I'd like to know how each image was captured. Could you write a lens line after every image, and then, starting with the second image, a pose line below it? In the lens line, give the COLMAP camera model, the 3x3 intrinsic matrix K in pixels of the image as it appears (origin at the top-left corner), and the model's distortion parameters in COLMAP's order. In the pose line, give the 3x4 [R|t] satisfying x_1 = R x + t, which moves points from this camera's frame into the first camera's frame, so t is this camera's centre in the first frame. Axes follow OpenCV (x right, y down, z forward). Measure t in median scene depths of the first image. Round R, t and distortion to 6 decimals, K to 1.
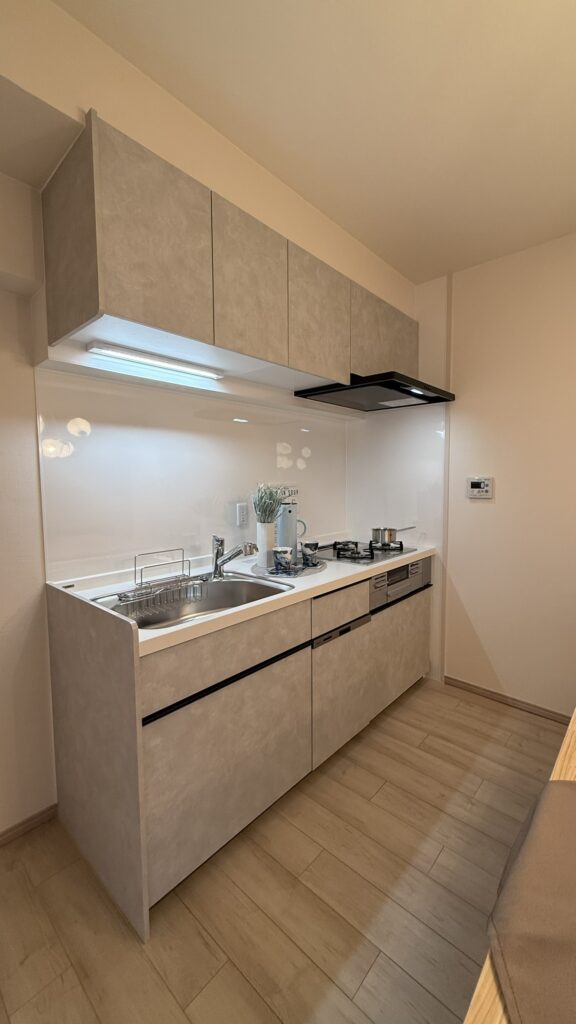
lens RADIAL K [[407.7, 0, 290.4], [0, 407.7, 508.6], [0, 0, 1]] dist [0.000481, 0.000396]
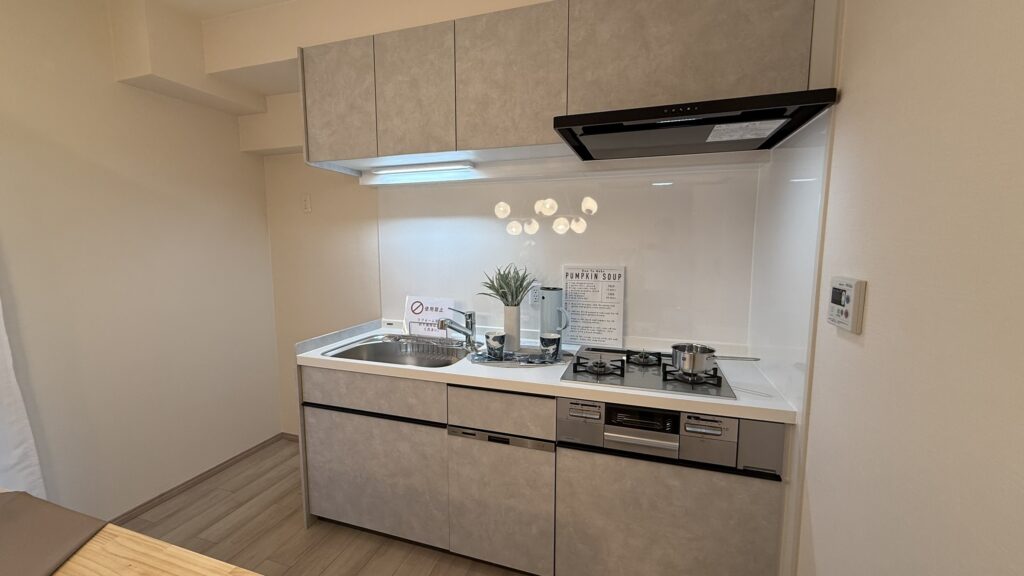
lens RADIAL K [[407.7, 0, 509.1], [0, 407.7, 288.1], [0, 0, 1]] dist [0.000481, 0.000396]
pose [[0.399261, 0.110544, -0.910149, 0.913930], [-0.069481, 0.993498, 0.090187, -0.104241], [0.914201, 0.027230, 0.404346, 0.668675]]
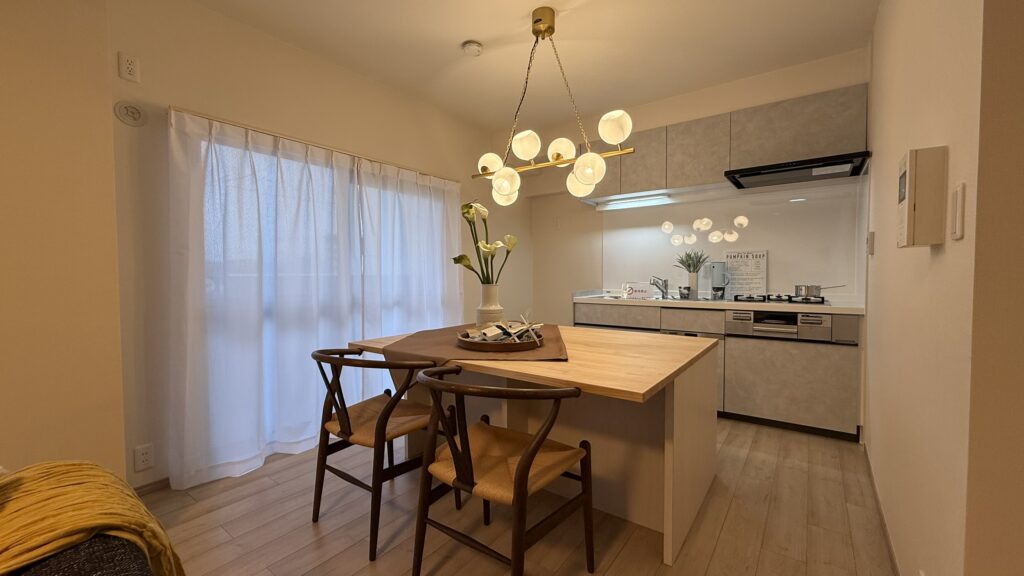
lens RADIAL K [[407.7, 0, 509.1], [0, 407.7, 288.1], [0, 0, 1]] dist [0.000481, 0.000396]
pose [[0.094227, 0.041725, -0.994676, 1.746693], [-0.067664, 0.997079, 0.035416, 0.100430], [0.993249, 0.063967, 0.096775, 0.084606]]
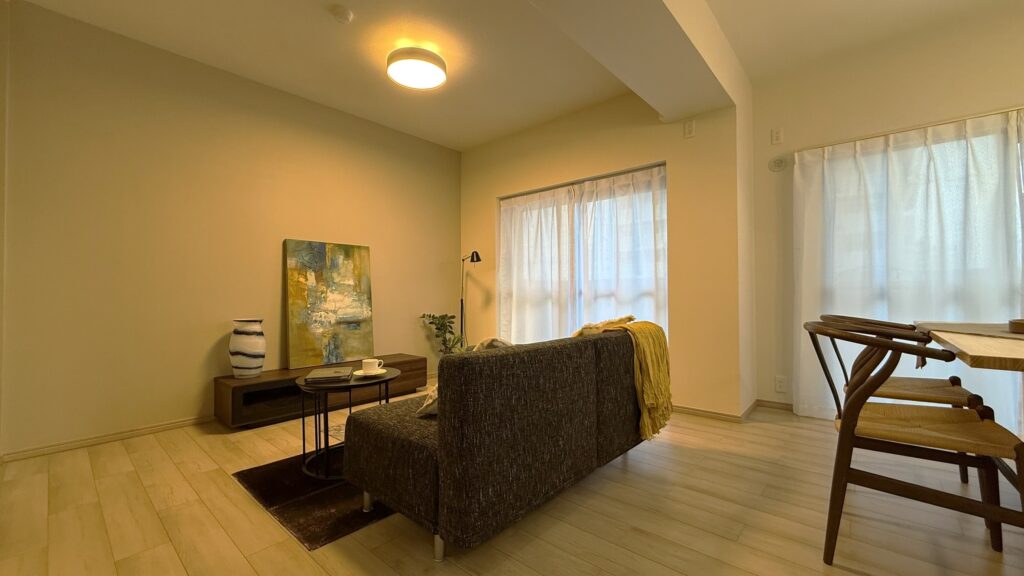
lens RADIAL K [[407.5, 0, 509.1], [0, 407.5, 292.4], [0, 0, 1]] dist [-0.001179, -0.000063]
pose [[-0.999785, 0.013014, -0.016162, 1.722248], [0.011911, 0.997712, 0.066546, 0.155351], [0.016991, 0.066339, -0.997652, 0.878969]]
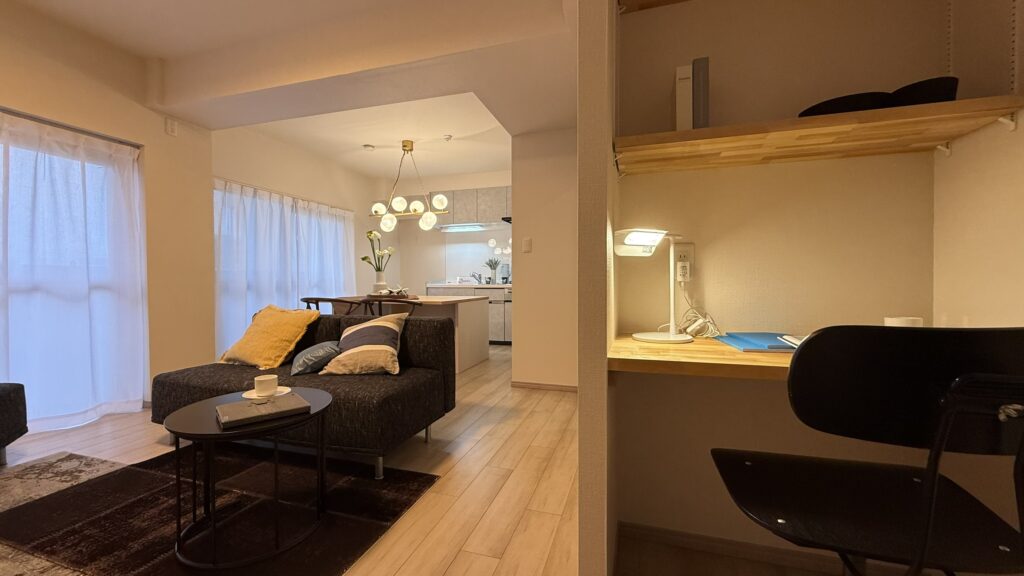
lens RADIAL K [[407.7, 0, 509.1], [0, 407.7, 288.1], [0, 0, 1]] dist [0.000481, 0.000396]
pose [[0.411761, 0.022285, -0.911019, 3.099627], [-0.066584, 0.997765, -0.005688, 0.201255], [0.908856, 0.063001, 0.412324, -0.162375]]
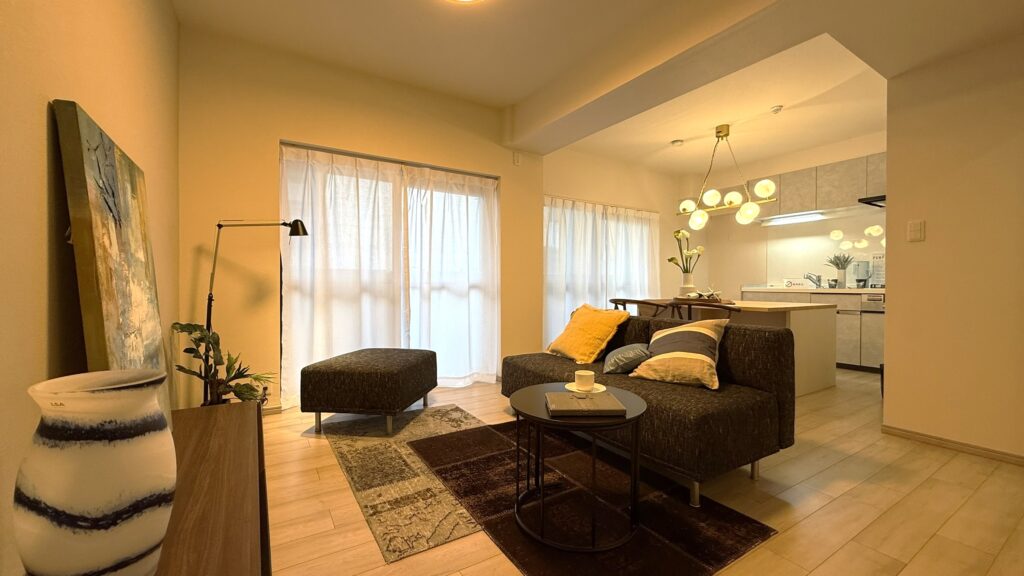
lens RADIAL K [[407.7, 0, 509.1], [0, 407.7, 288.1], [0, 0, 1]] dist [0.000481, 0.000396]
pose [[-0.276126, 0.014536, -0.961012, 3.011448], [-0.071007, 0.996845, 0.035480, 0.213167], [0.958495, 0.078036, -0.274222, -0.190002]]
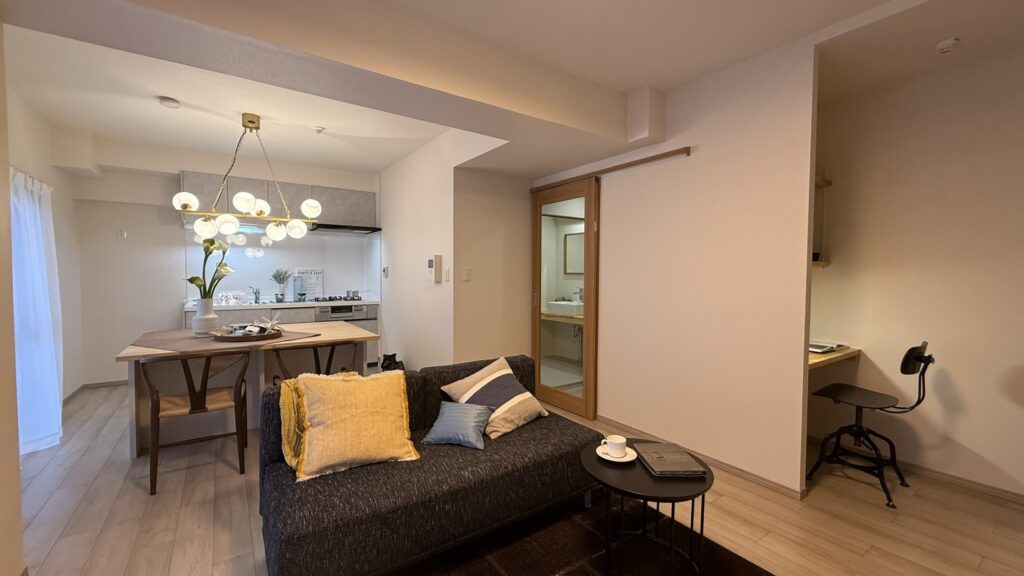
lens RADIAL K [[413.2, 0, 512.0], [0, 413.2, 288.0], [0, 0, 1]] dist [-0.000759, 0.000104]
pose [[0.974807, 0.020801, -0.222076, 2.068778], [-0.029067, 0.998999, -0.034014, 0.115628], [0.221146, 0.039612, 0.974436, -1.248521]]
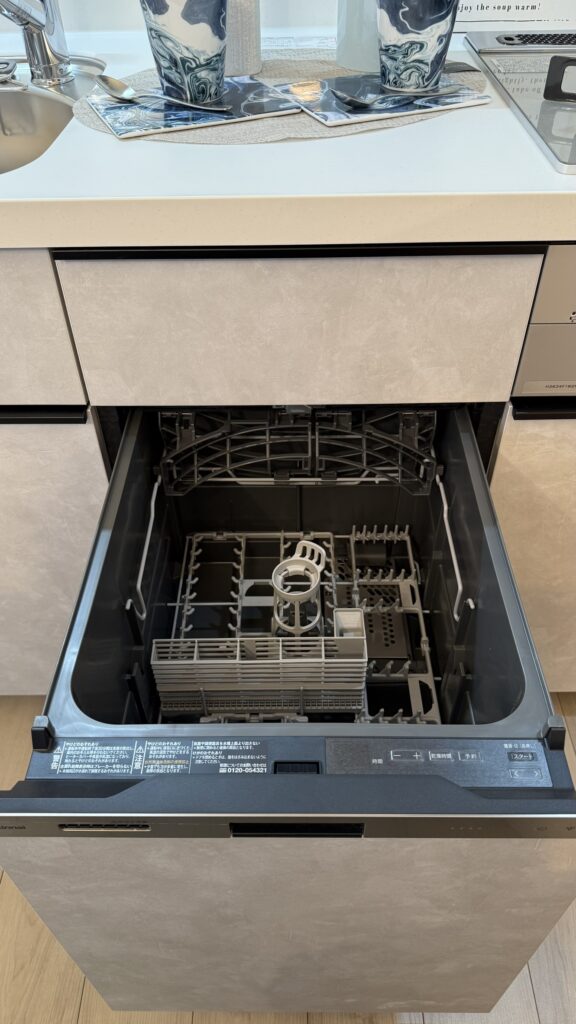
lens RADIAL K [[719.3, 0, 288.0], [0, 719.3, 512.0], [0, 0, 1]] dist [0.001040, 0.000320]
pose [[0.665420, 0.516210, -0.539206, 0.391781], [-0.044402, 0.748435, 0.661720, 0.055424], [0.745147, -0.416380, 0.520945, 0.763734]]
